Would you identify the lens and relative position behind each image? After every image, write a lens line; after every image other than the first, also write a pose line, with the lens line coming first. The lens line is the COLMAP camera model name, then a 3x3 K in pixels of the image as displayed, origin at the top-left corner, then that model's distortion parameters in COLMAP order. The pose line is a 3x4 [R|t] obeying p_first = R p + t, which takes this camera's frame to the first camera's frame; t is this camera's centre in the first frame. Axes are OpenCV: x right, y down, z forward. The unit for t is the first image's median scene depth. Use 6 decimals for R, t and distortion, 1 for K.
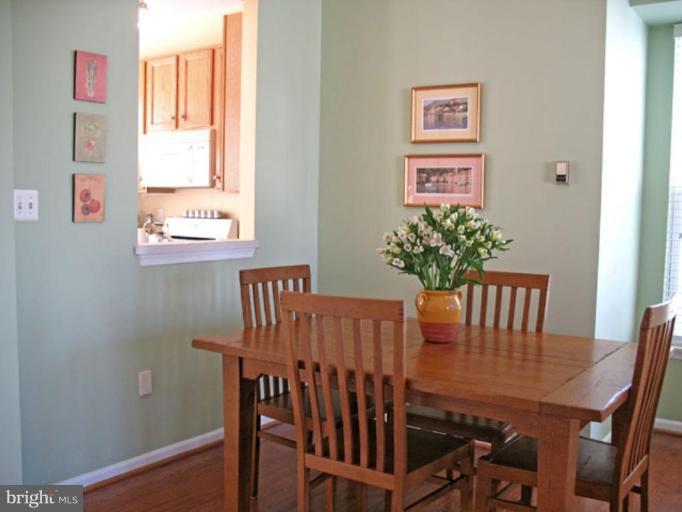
lens RADIAL K [[695.8, 0, 341.0], [0, 695.8, 256.0], [0, 0, 1]] dist [-0.182935, 0.192132]
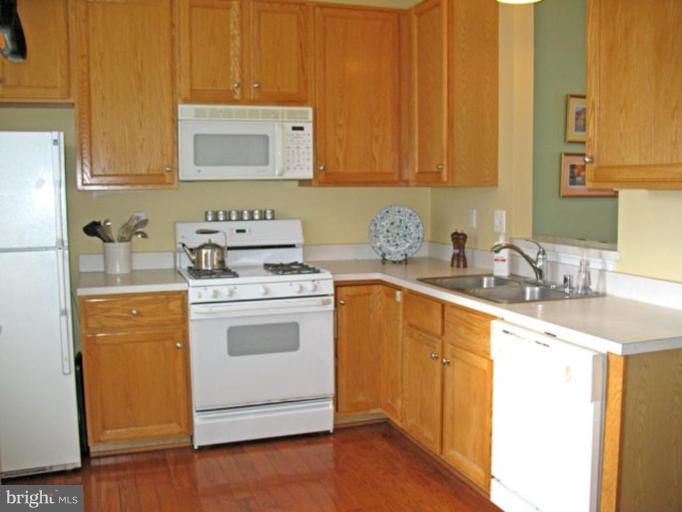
lens RADIAL K [[695.8, 0, 341.0], [0, 695.8, 256.0], [0, 0, 1]] dist [-0.182935, 0.192132]
pose [[0.571848, -0.103775, 0.813770, -1.067831], [0.079584, 0.994306, 0.070873, -0.085247], [-0.816490, 0.024235, 0.576850, 0.656051]]
